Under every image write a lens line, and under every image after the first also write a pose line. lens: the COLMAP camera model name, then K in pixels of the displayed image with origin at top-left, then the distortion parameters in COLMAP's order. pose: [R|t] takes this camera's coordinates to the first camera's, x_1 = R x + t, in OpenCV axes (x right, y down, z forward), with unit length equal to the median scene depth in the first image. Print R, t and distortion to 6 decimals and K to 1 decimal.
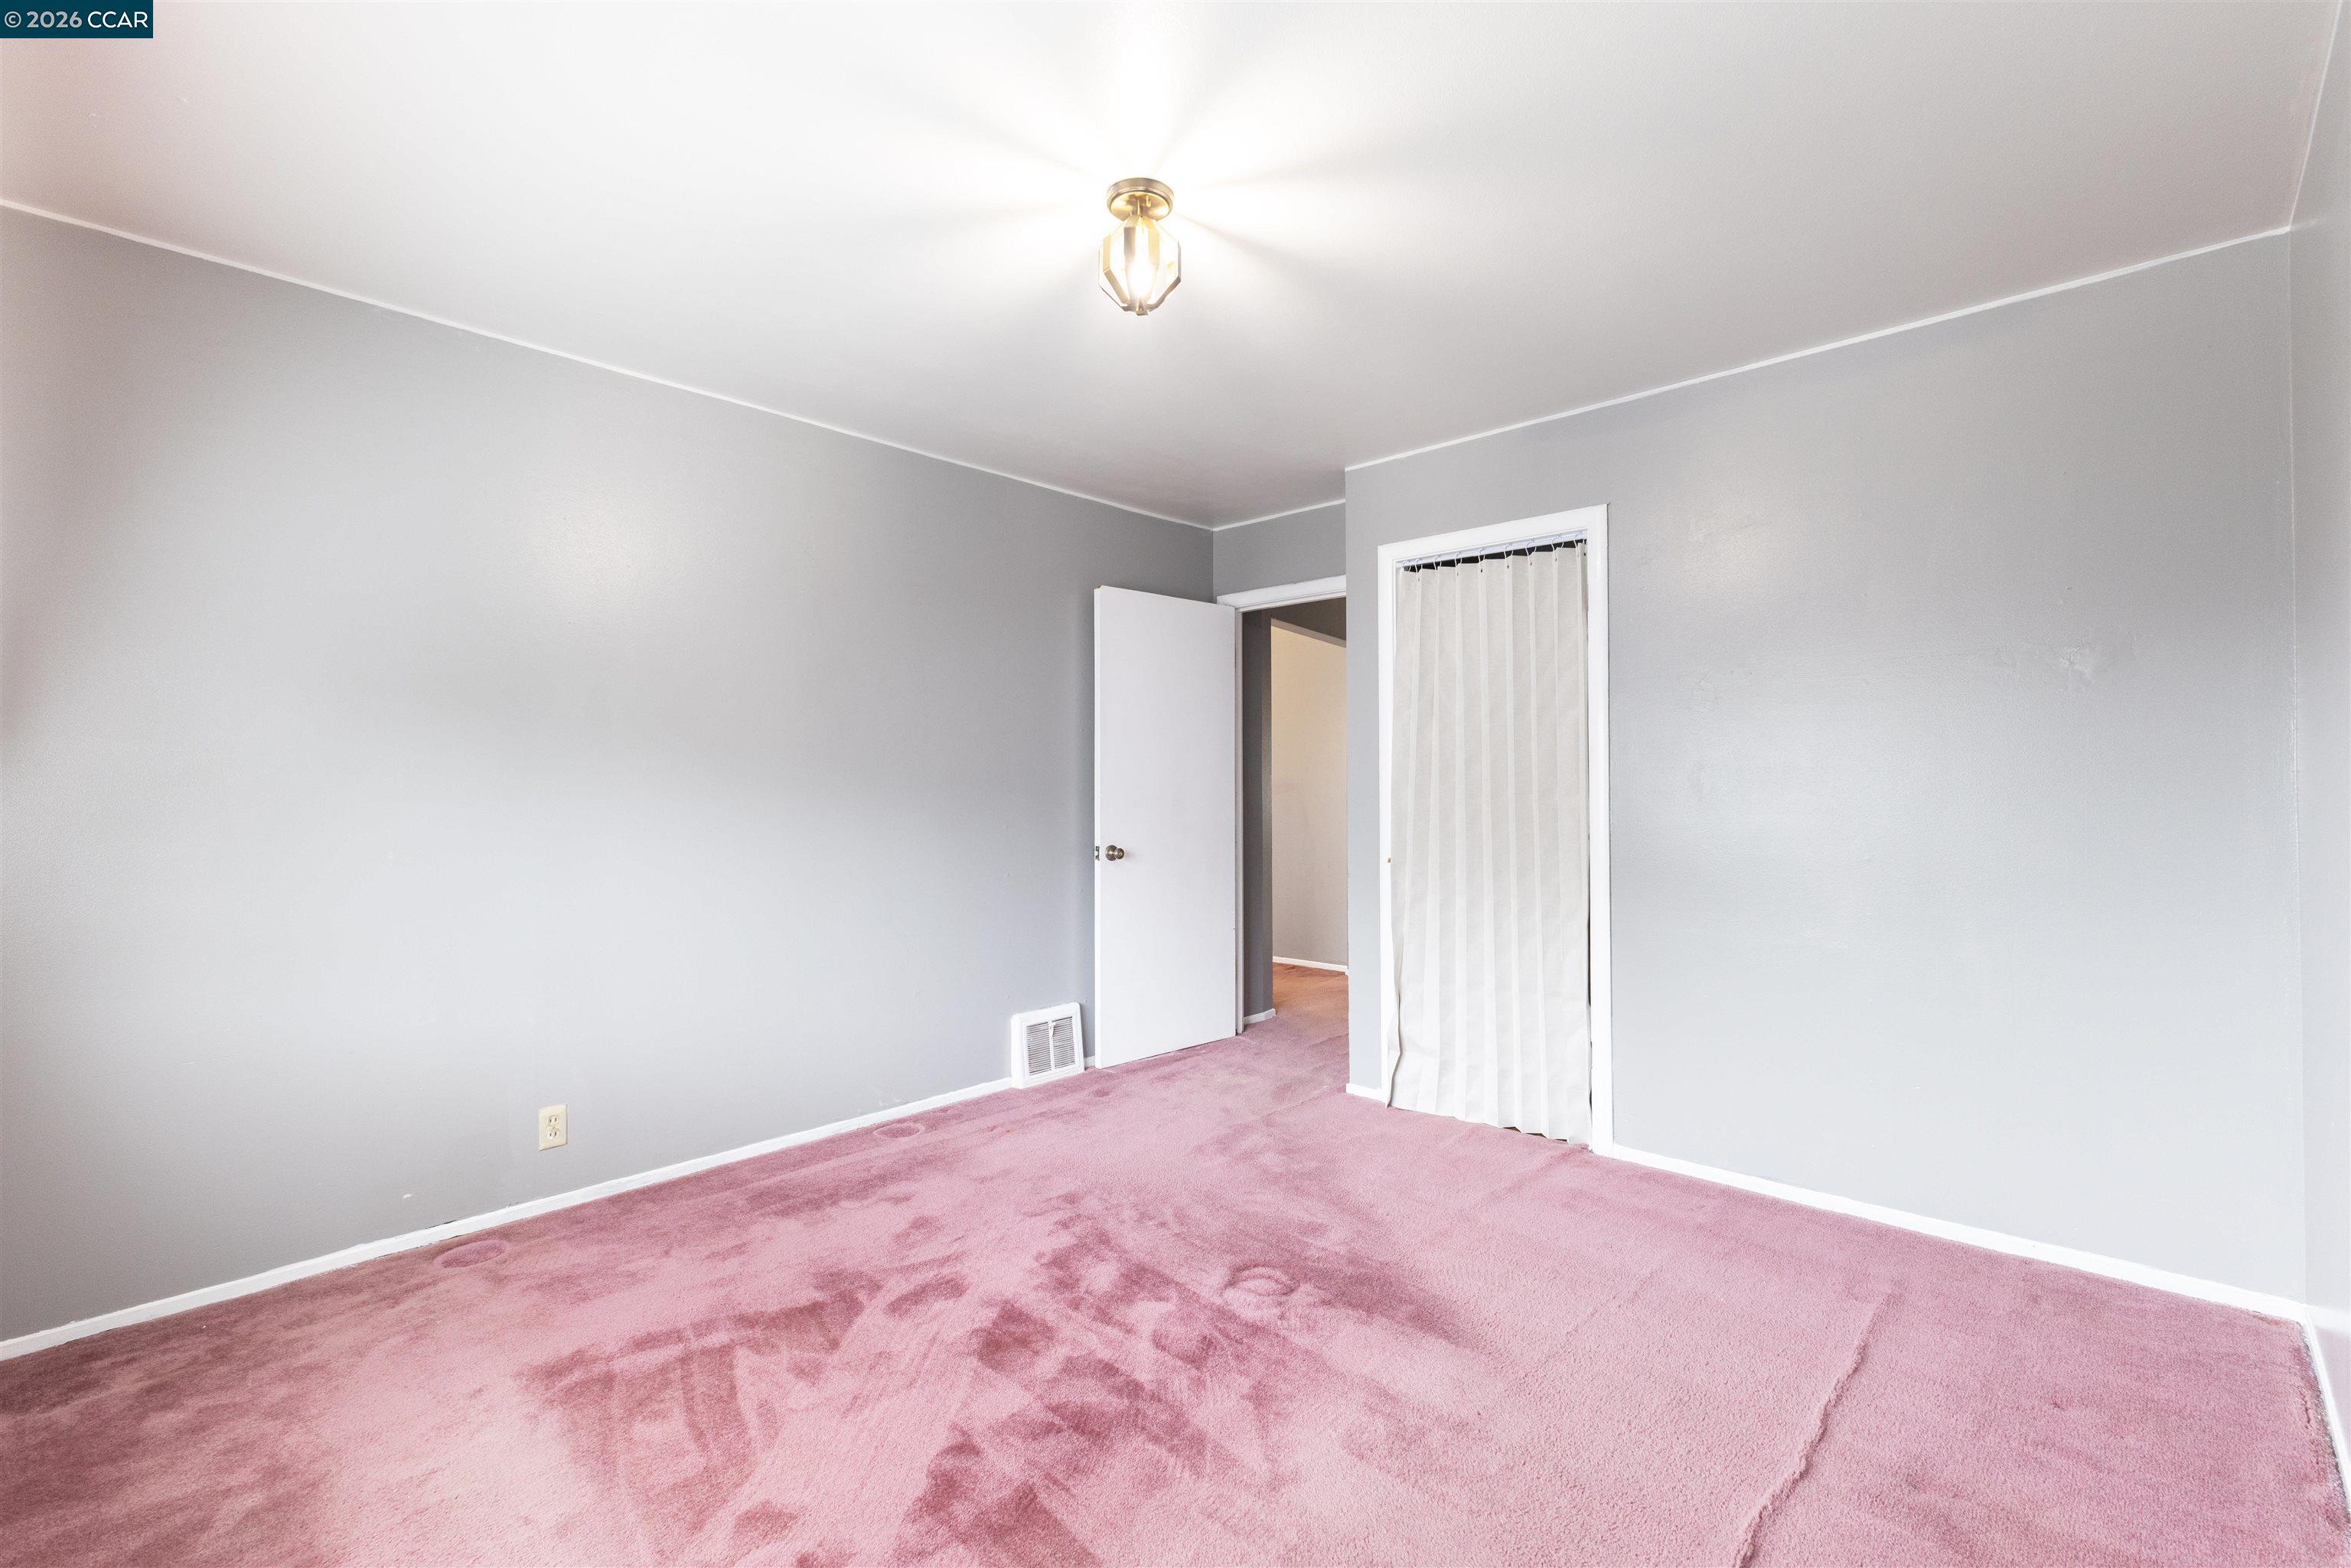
lens RADIAL K [[1039.9, 0, 1178.4], [0, 1039.9, 769.8], [0, 0, 1]] dist [0.009137, -0.000401]
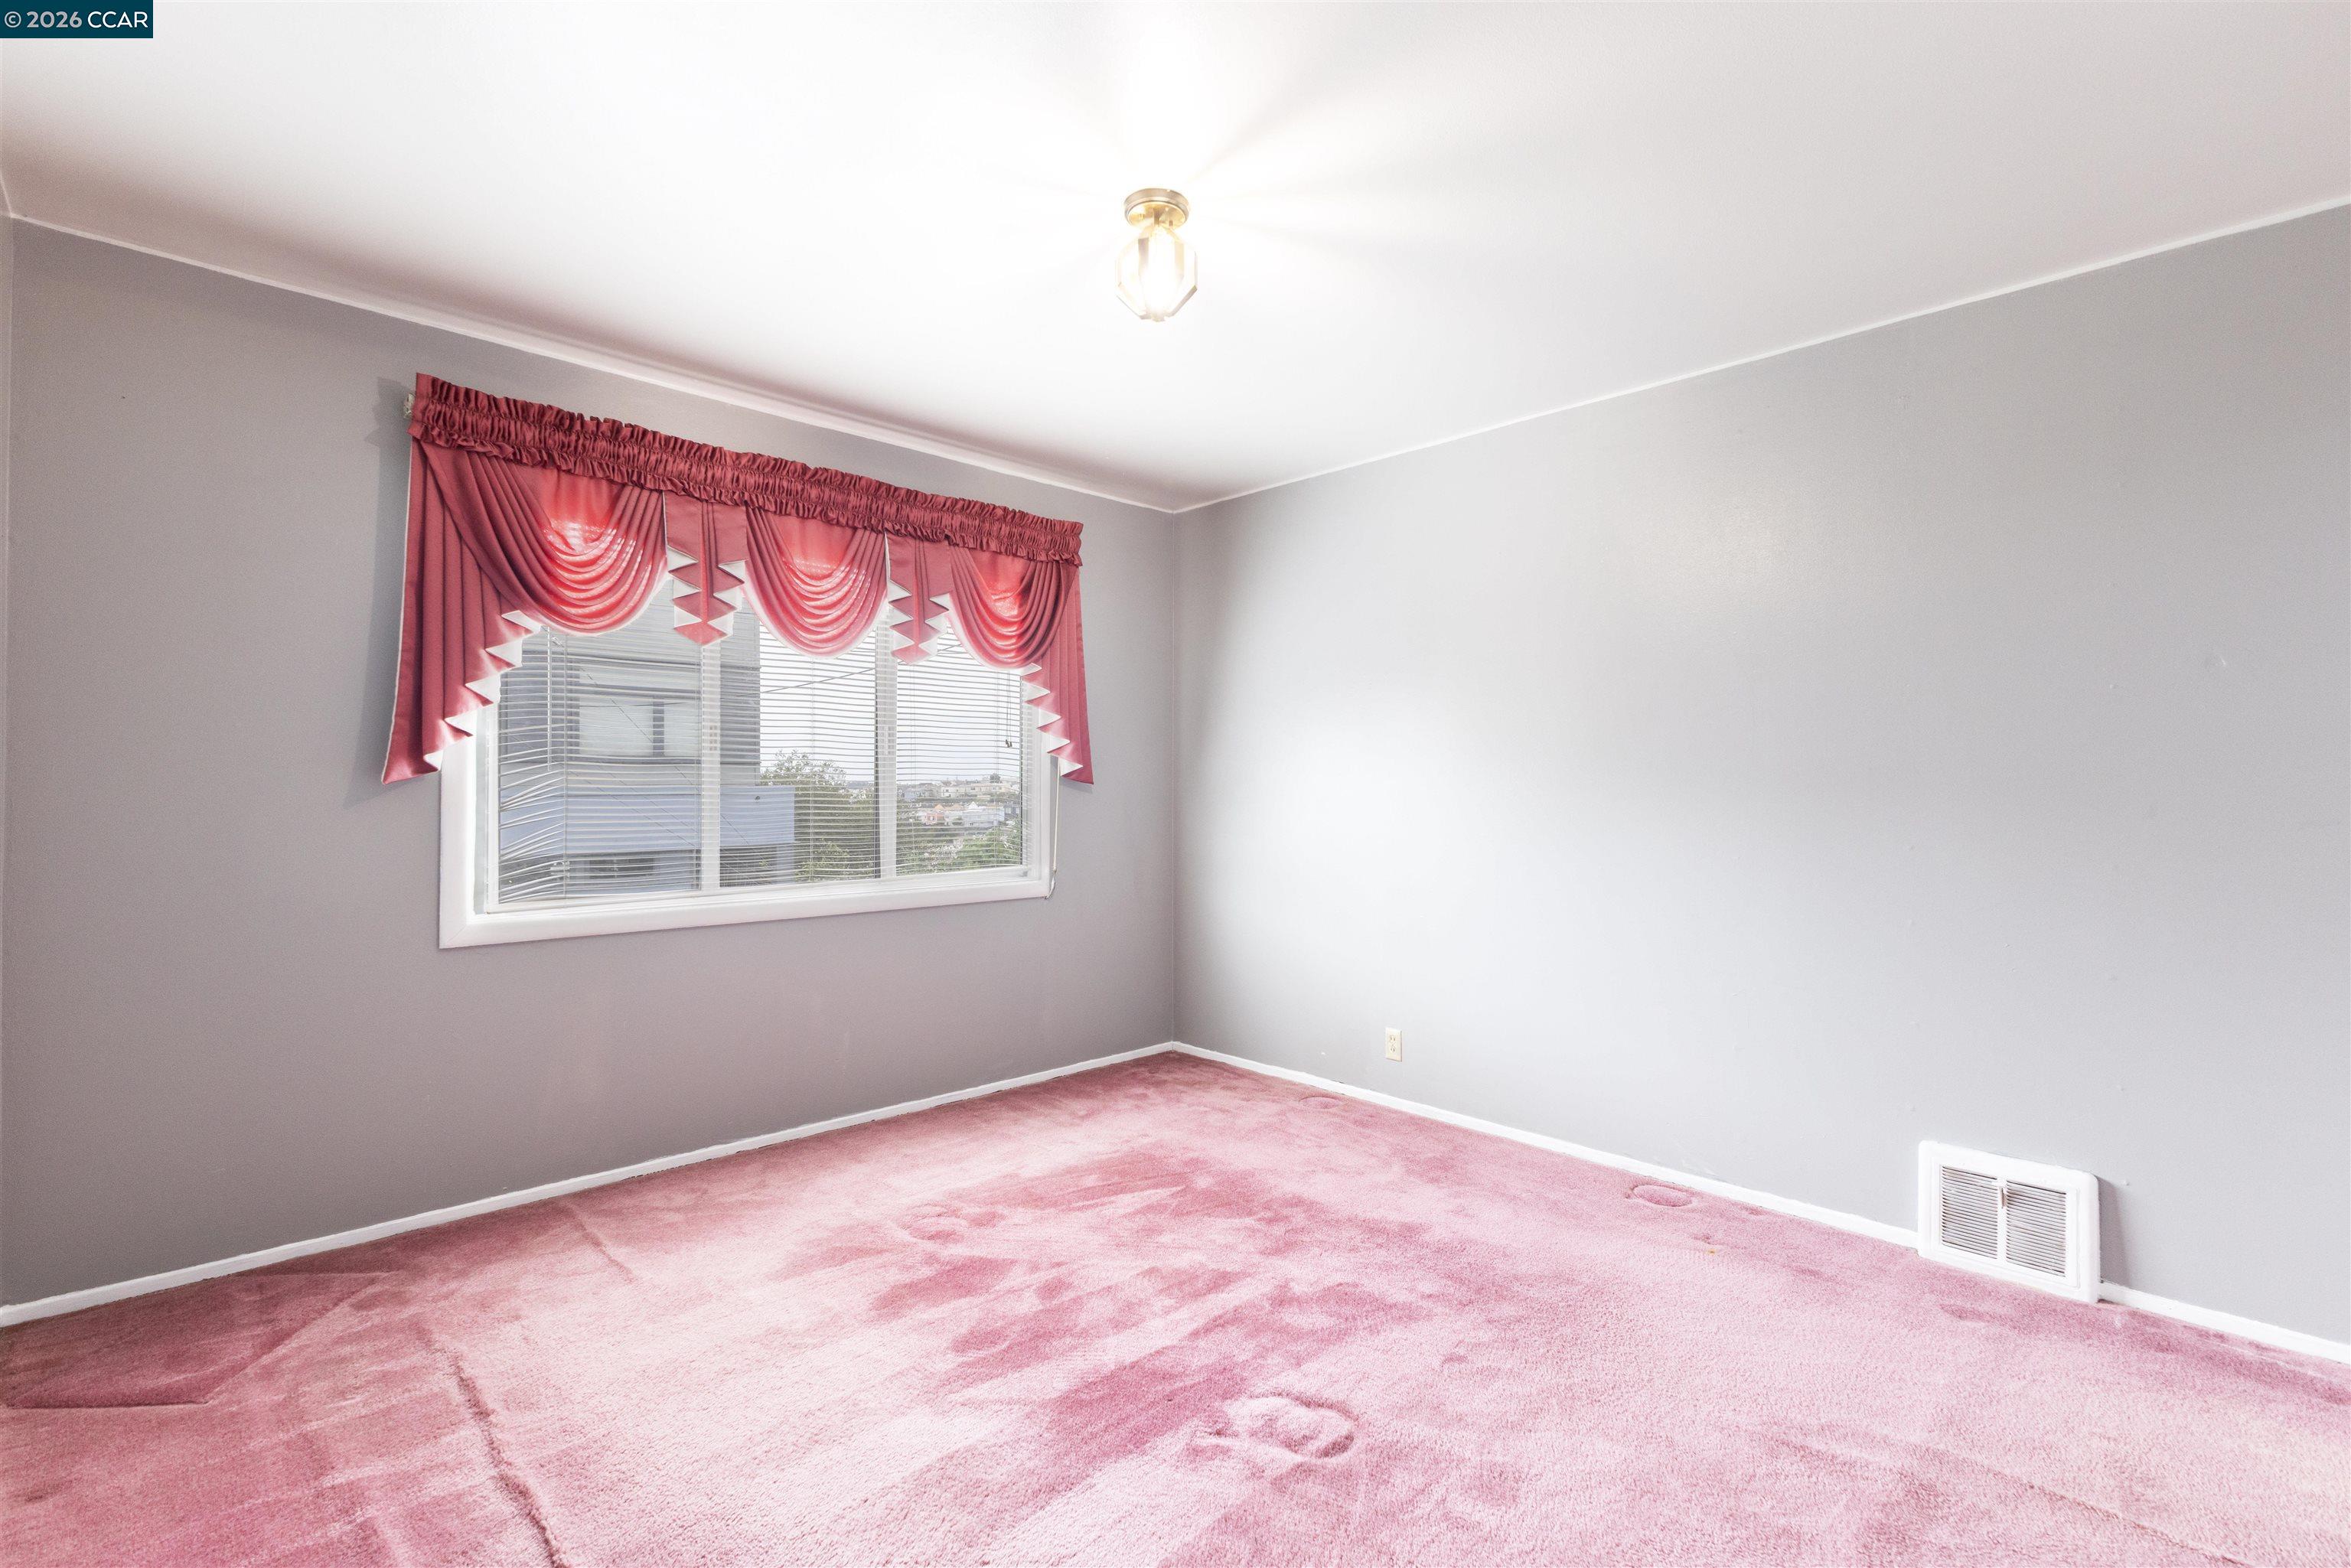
lens RADIAL K [[1067.8, 0, 1198.0], [0, 1067.8, 775.1], [0, 0, 1]] dist [0.011642, -0.000185]
pose [[-0.043942, -0.005438, -0.999019, 0.745580], [0.010307, 0.999929, -0.005896, 0.008283], [0.998981, -0.010556, -0.043882, 0.803759]]
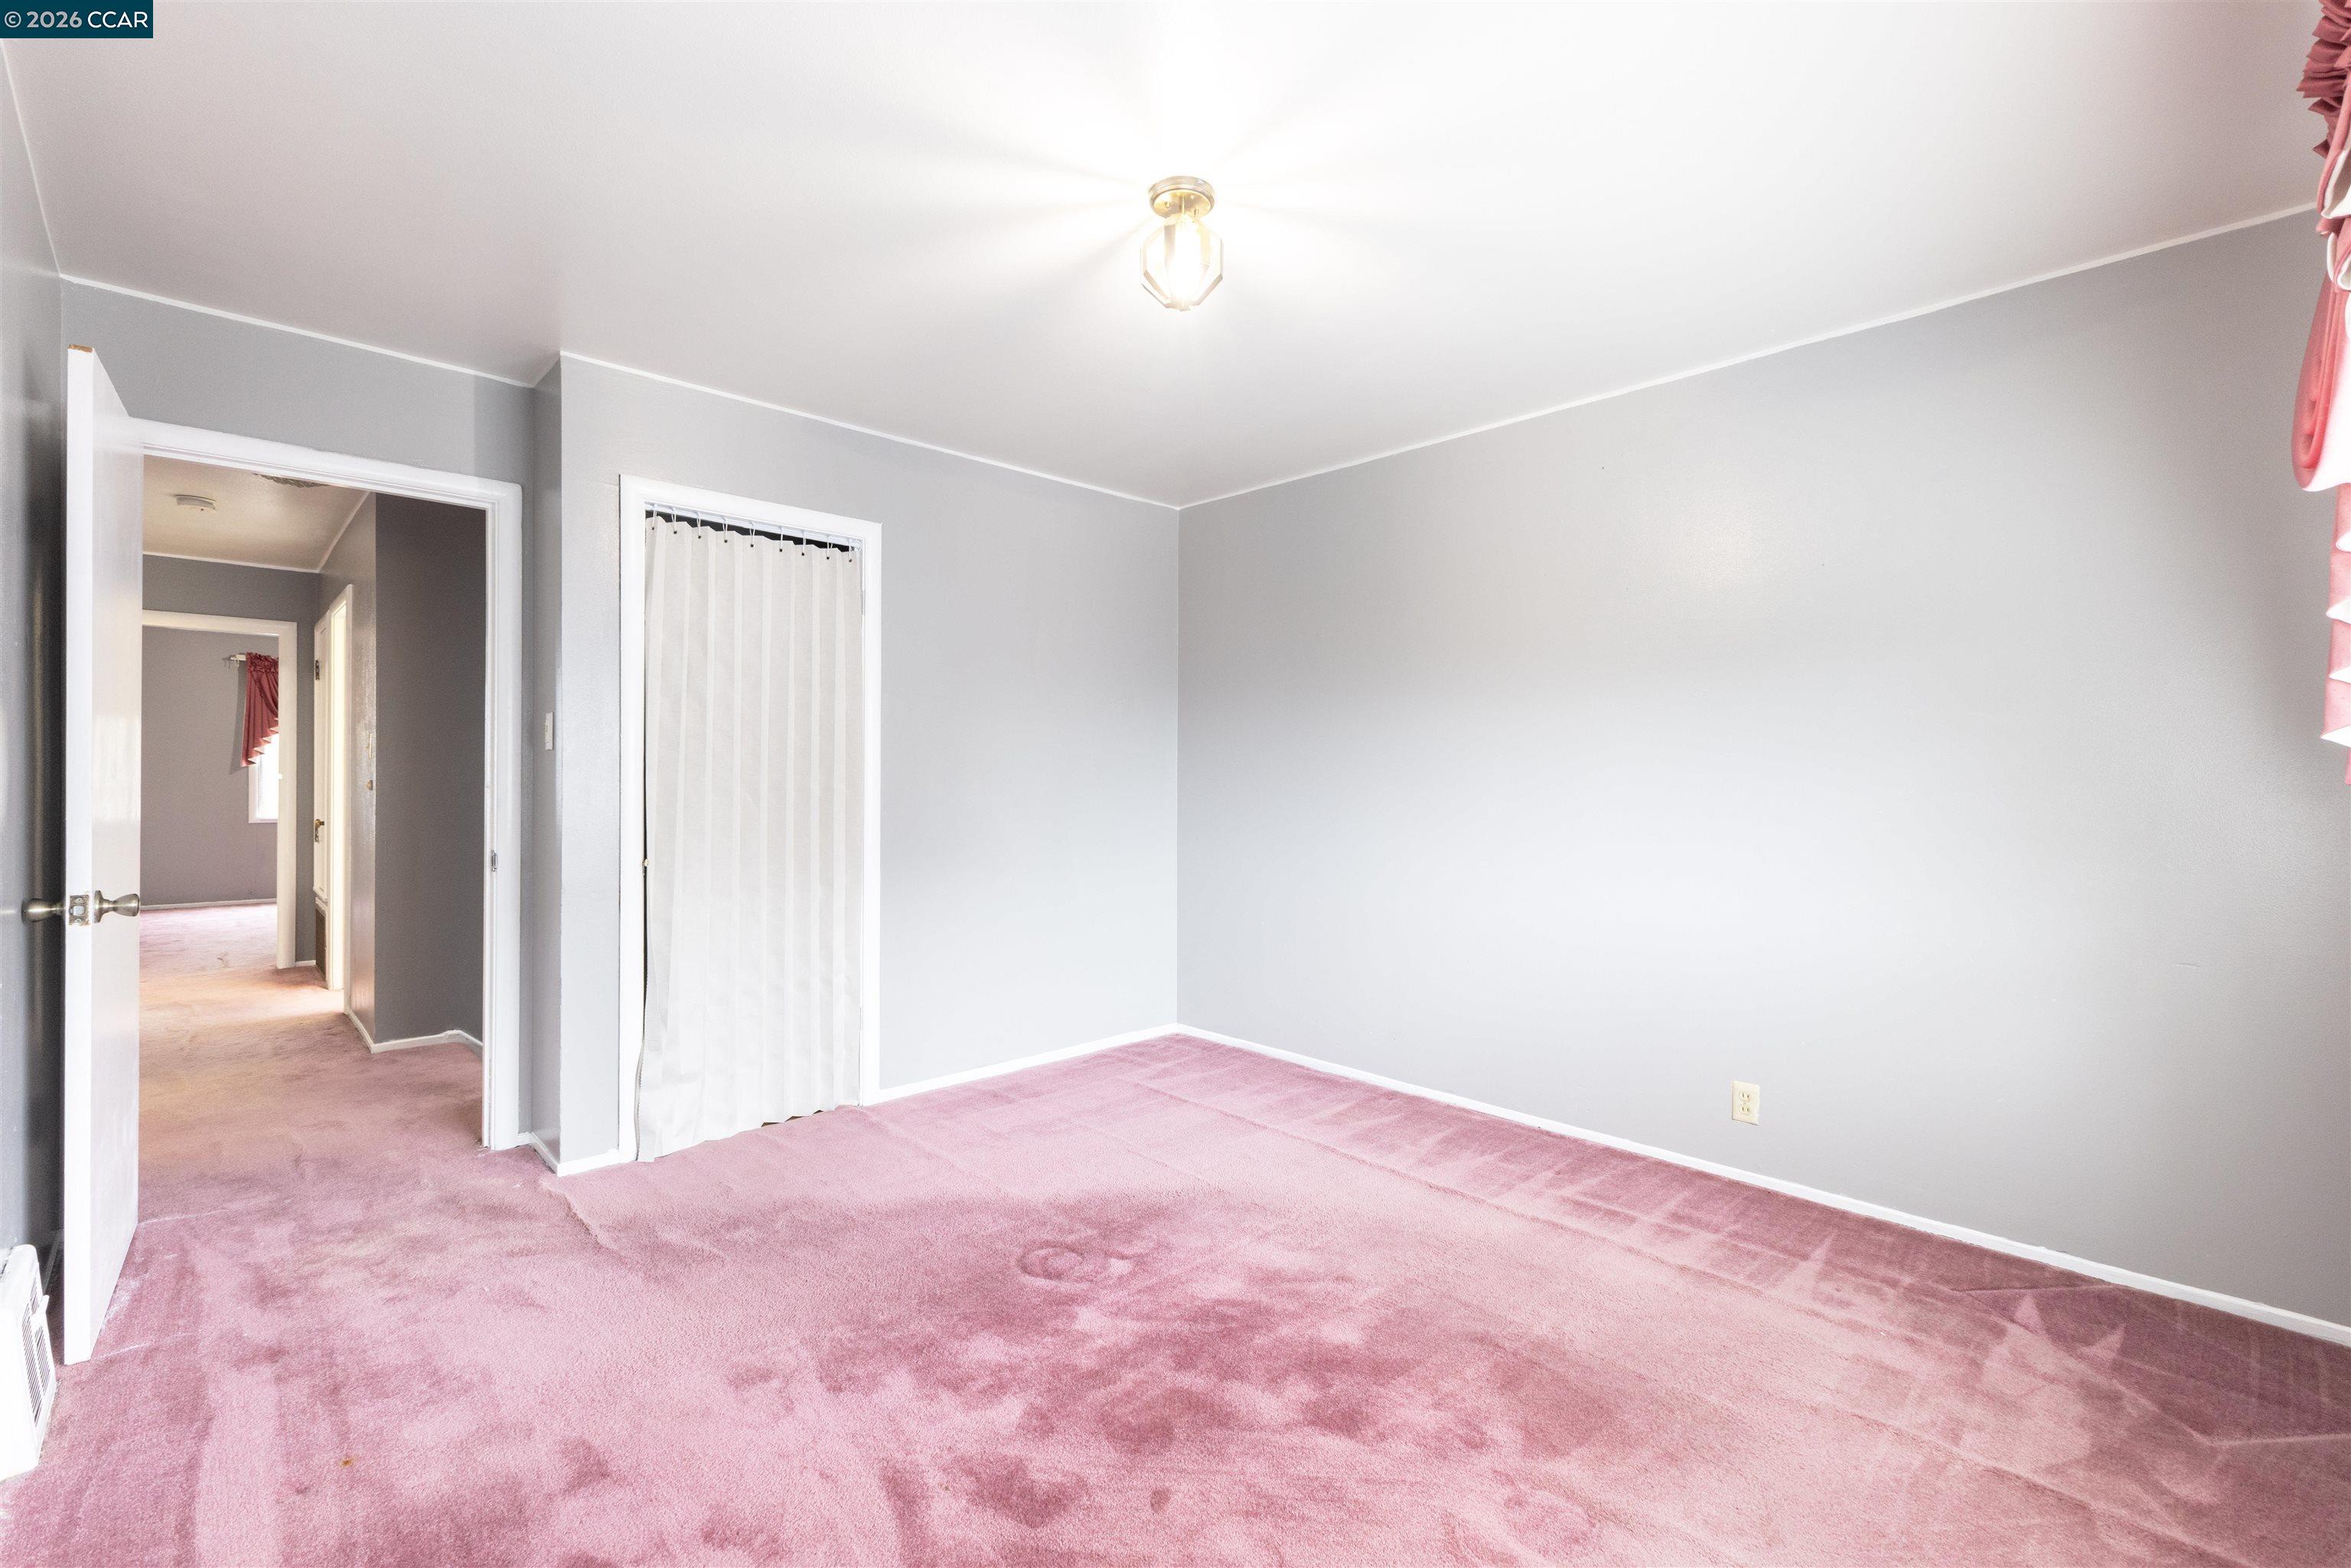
lens RADIAL K [[1025.9, 0, 1177.9], [0, 1025.9, 774.3], [0, 0, 1]] dist [0.012508, -0.001534]
pose [[0.050879, 0.003460, 0.998699, -0.774008], [-0.021575, 0.999764, -0.002365, 0.012304], [-0.998472, -0.021426, 0.050942, 0.706501]]
